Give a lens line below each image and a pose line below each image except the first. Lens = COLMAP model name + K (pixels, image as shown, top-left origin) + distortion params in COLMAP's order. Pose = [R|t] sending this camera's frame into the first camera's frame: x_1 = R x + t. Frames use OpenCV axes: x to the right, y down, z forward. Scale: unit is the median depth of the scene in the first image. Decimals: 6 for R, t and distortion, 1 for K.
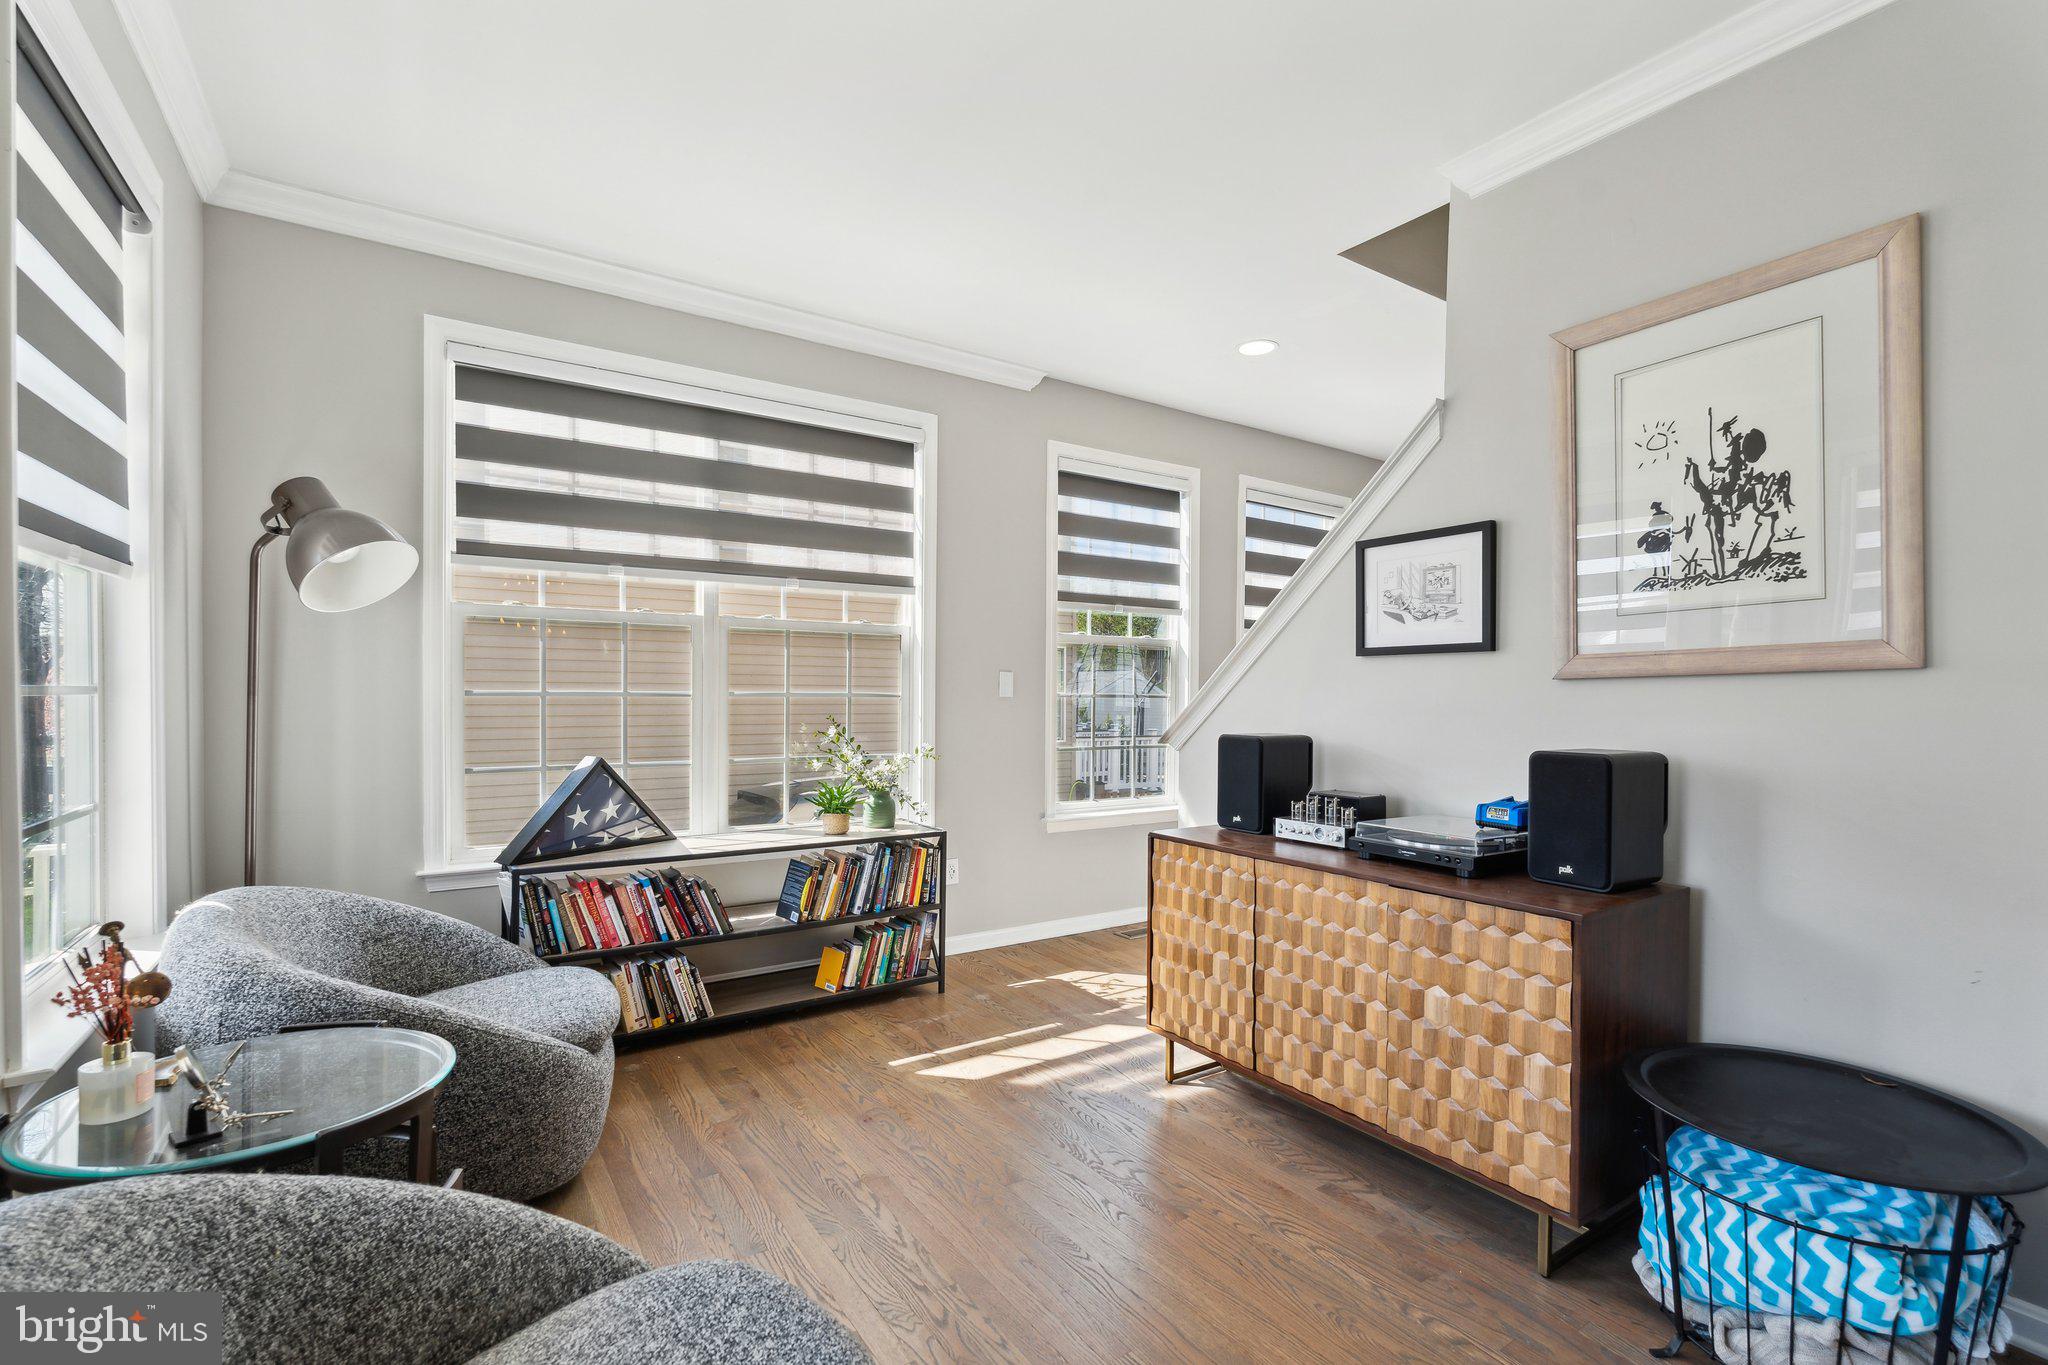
lens RADIAL K [[918.0, 0, 1028.7], [0, 918.0, 703.6], [0, 0, 1]] dist [-0.002287, 0.000249]
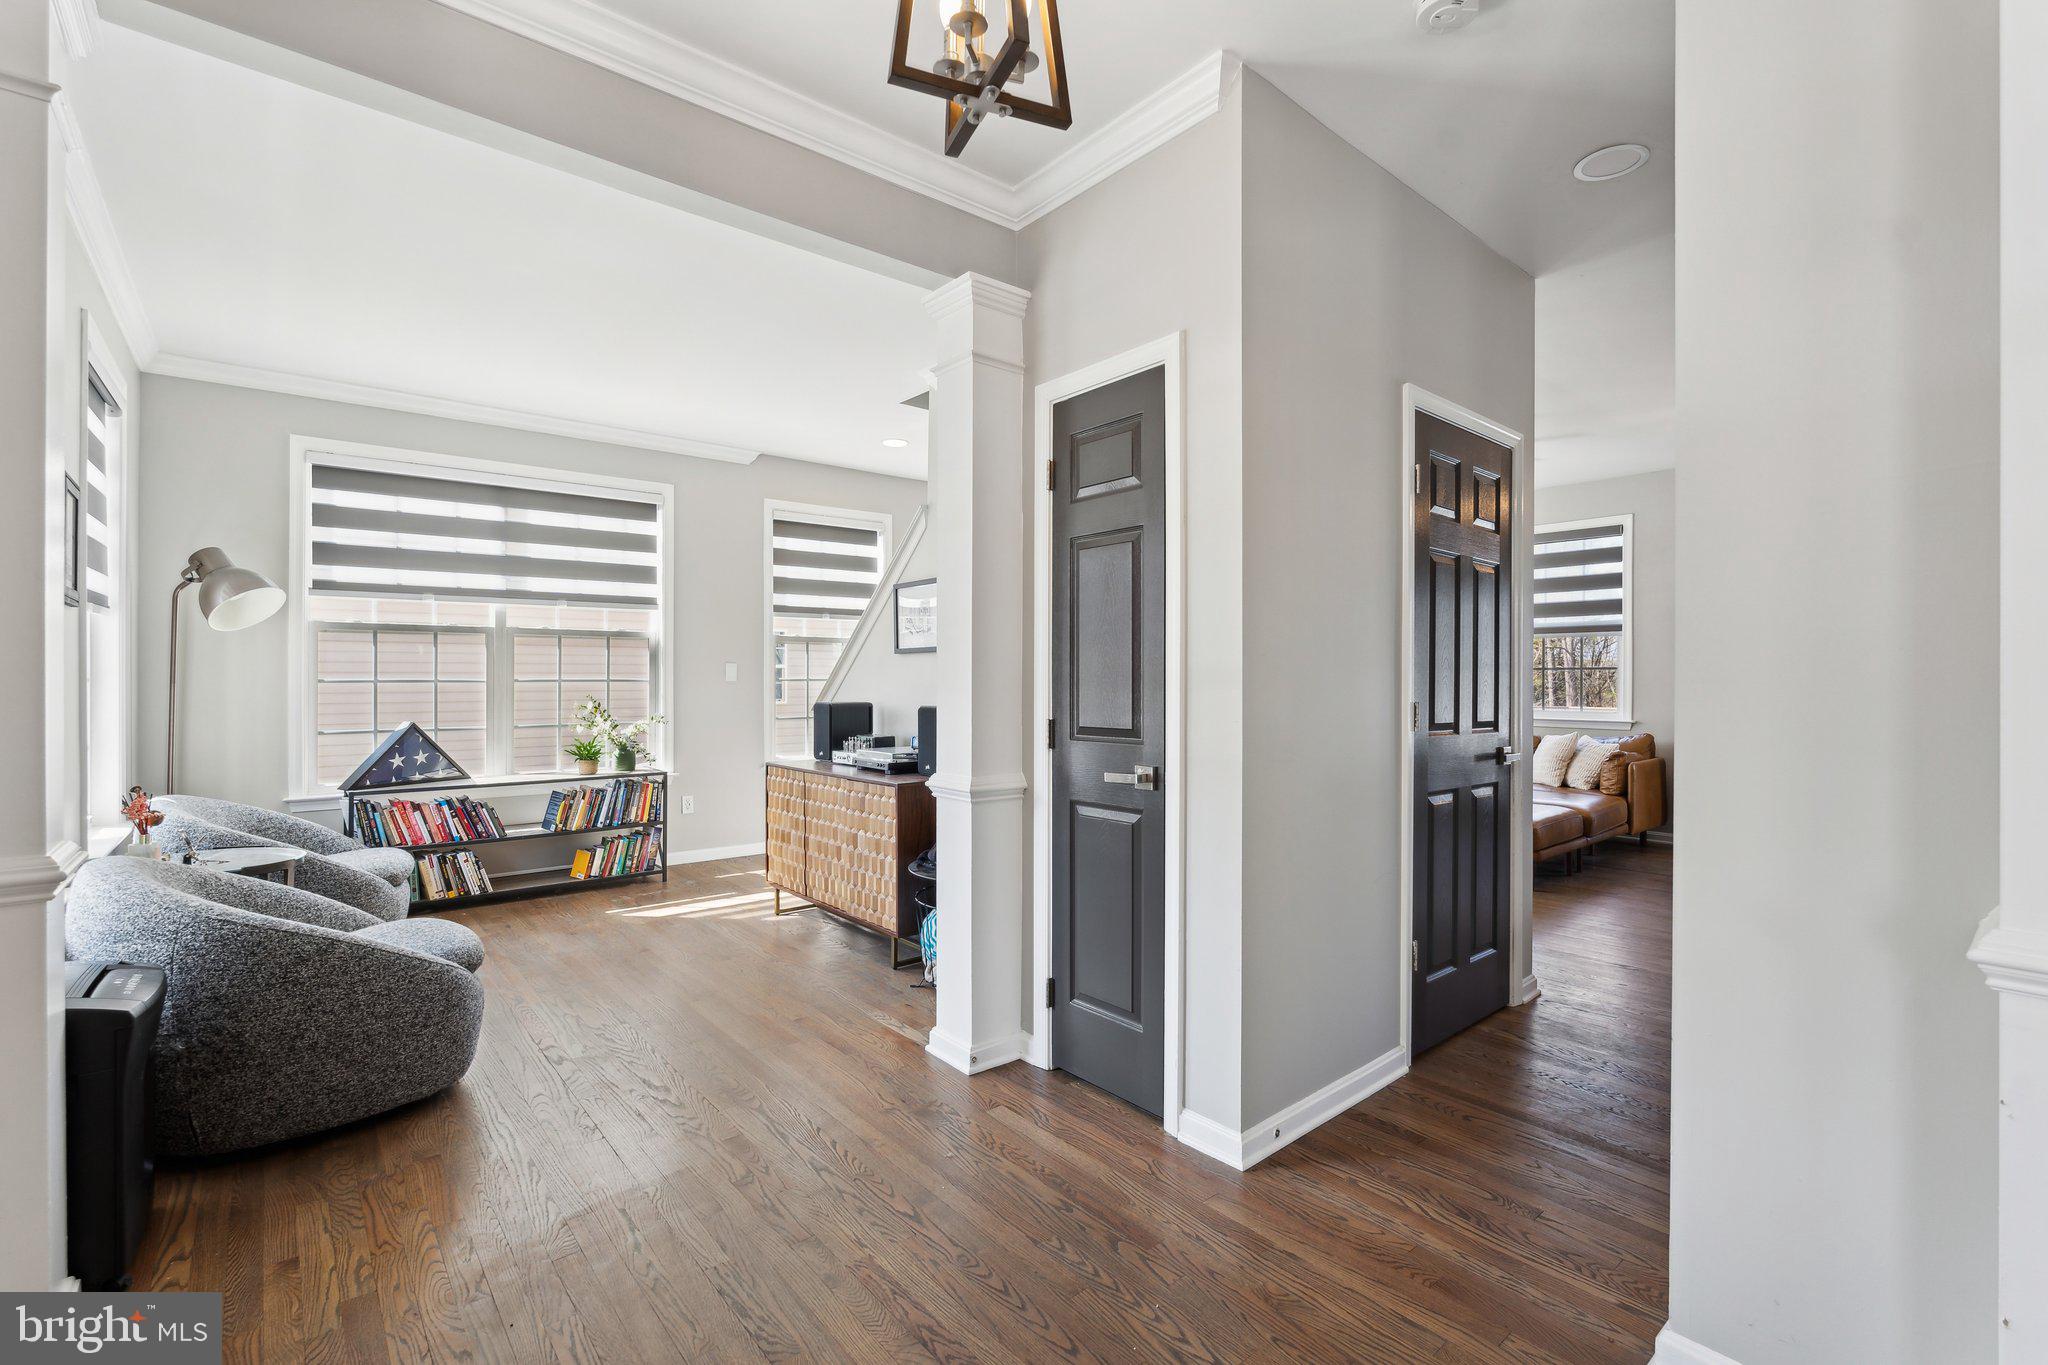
lens RADIAL K [[910.7, 0, 1020.8], [0, 910.7, 676.5], [0, 0, 1]] dist [-0.002421, -0.000136]
pose [[0.995397, -0.008722, 0.095438, 0.398812], [0.010082, 0.999854, -0.013779, 0.013387], [-0.095304, 0.014678, 0.995340, -0.608168]]
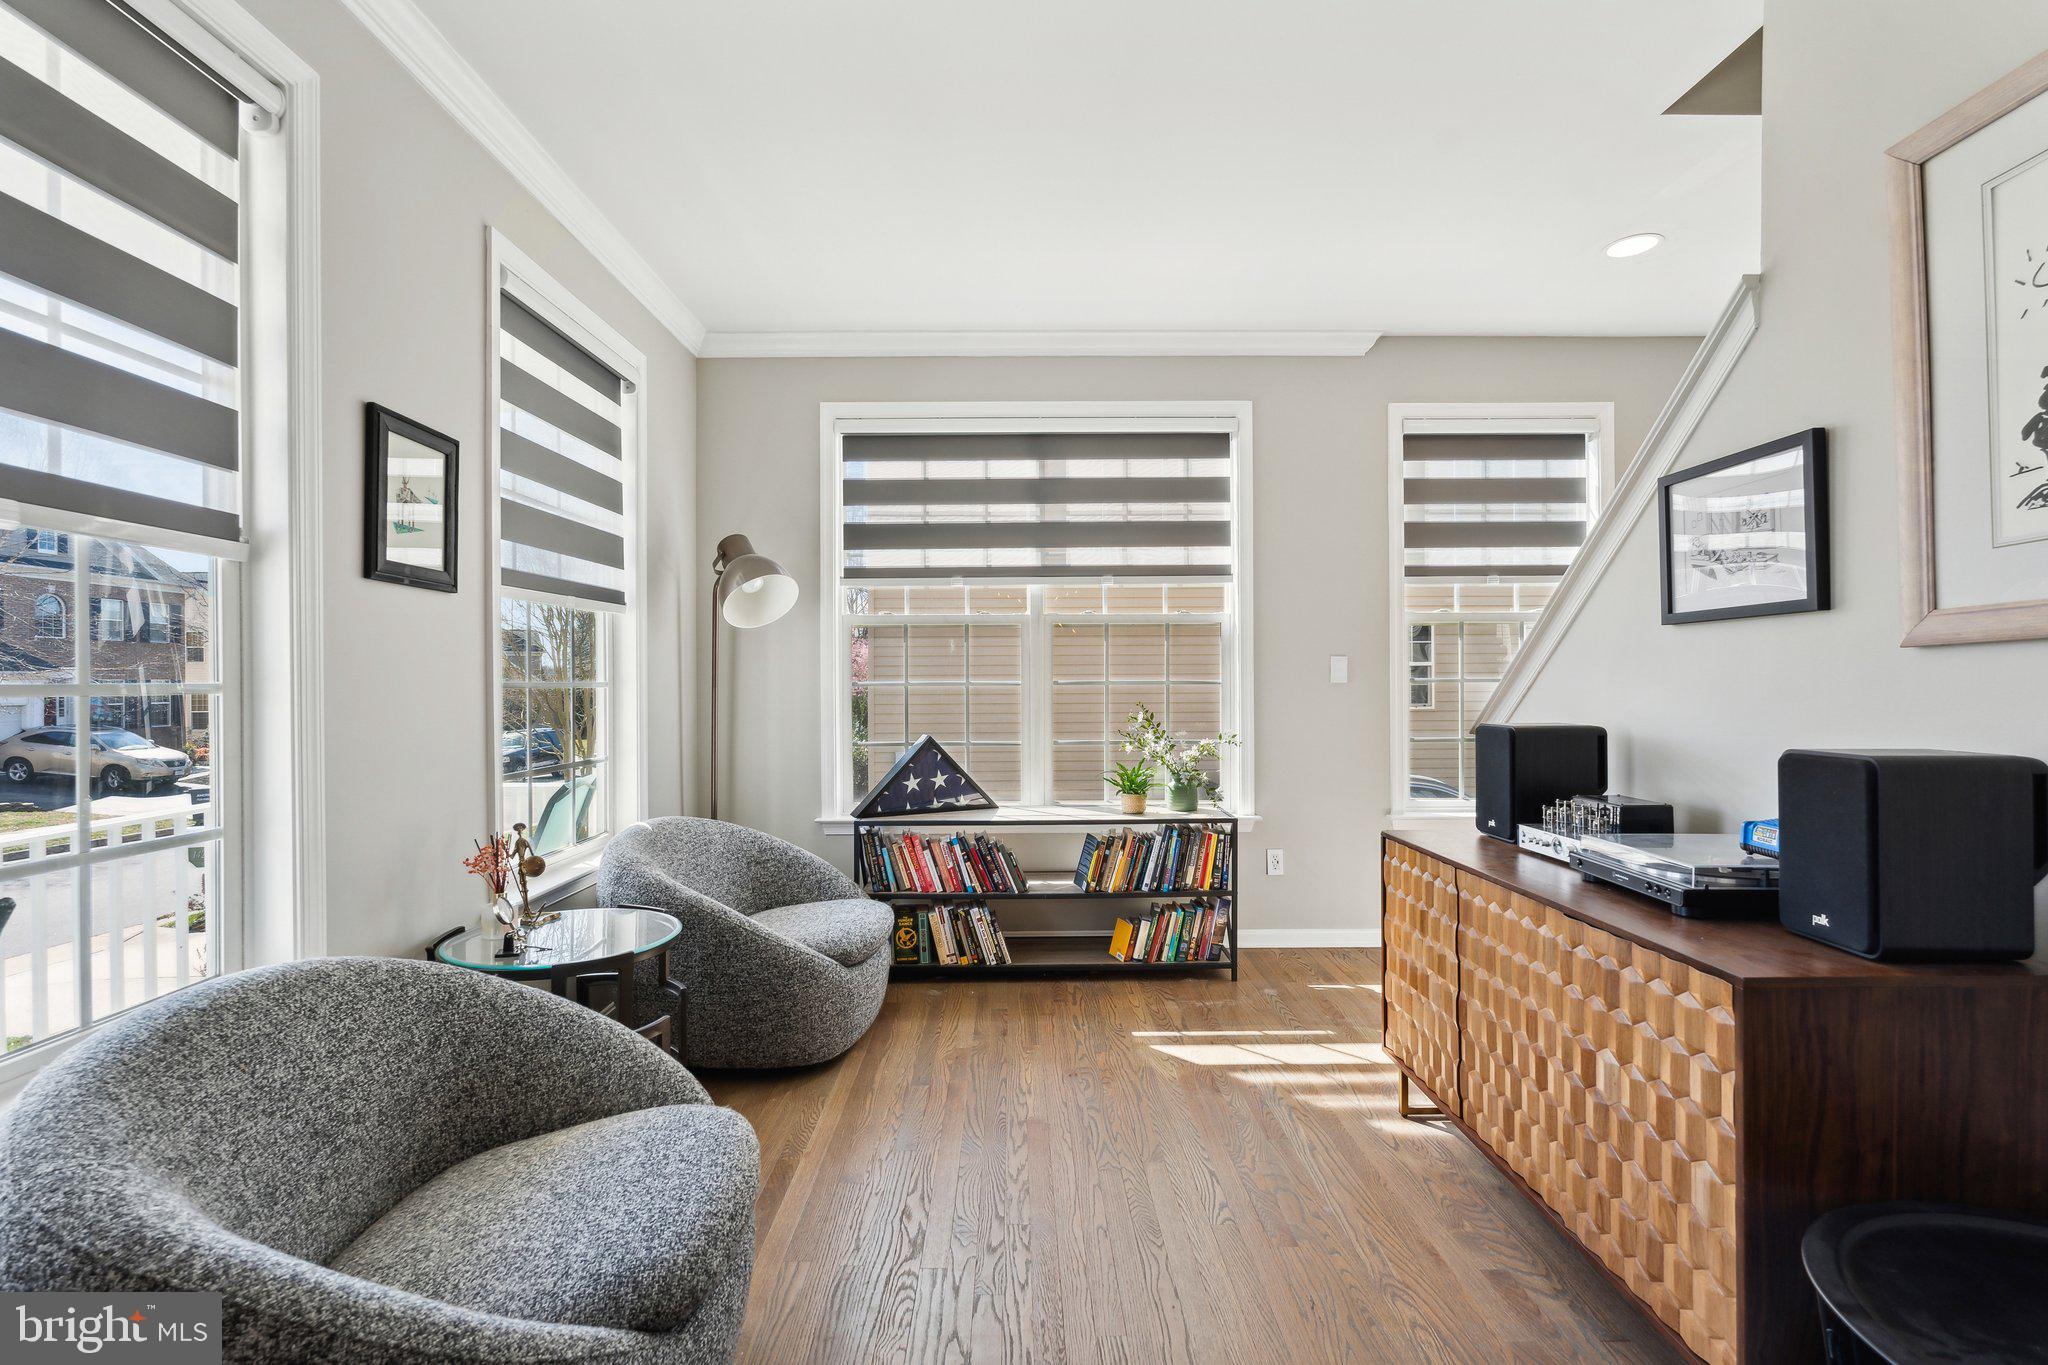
lens RADIAL K [[910.7, 0, 1020.8], [0, 910.7, 676.5], [0, 0, 1]] dist [-0.002421, -0.000136]
pose [[0.833222, -0.015148, -0.552731, 0.308534], [0.005103, 0.999793, -0.019708, 0.004207], [0.552915, 0.013600, 0.833127, 0.054934]]
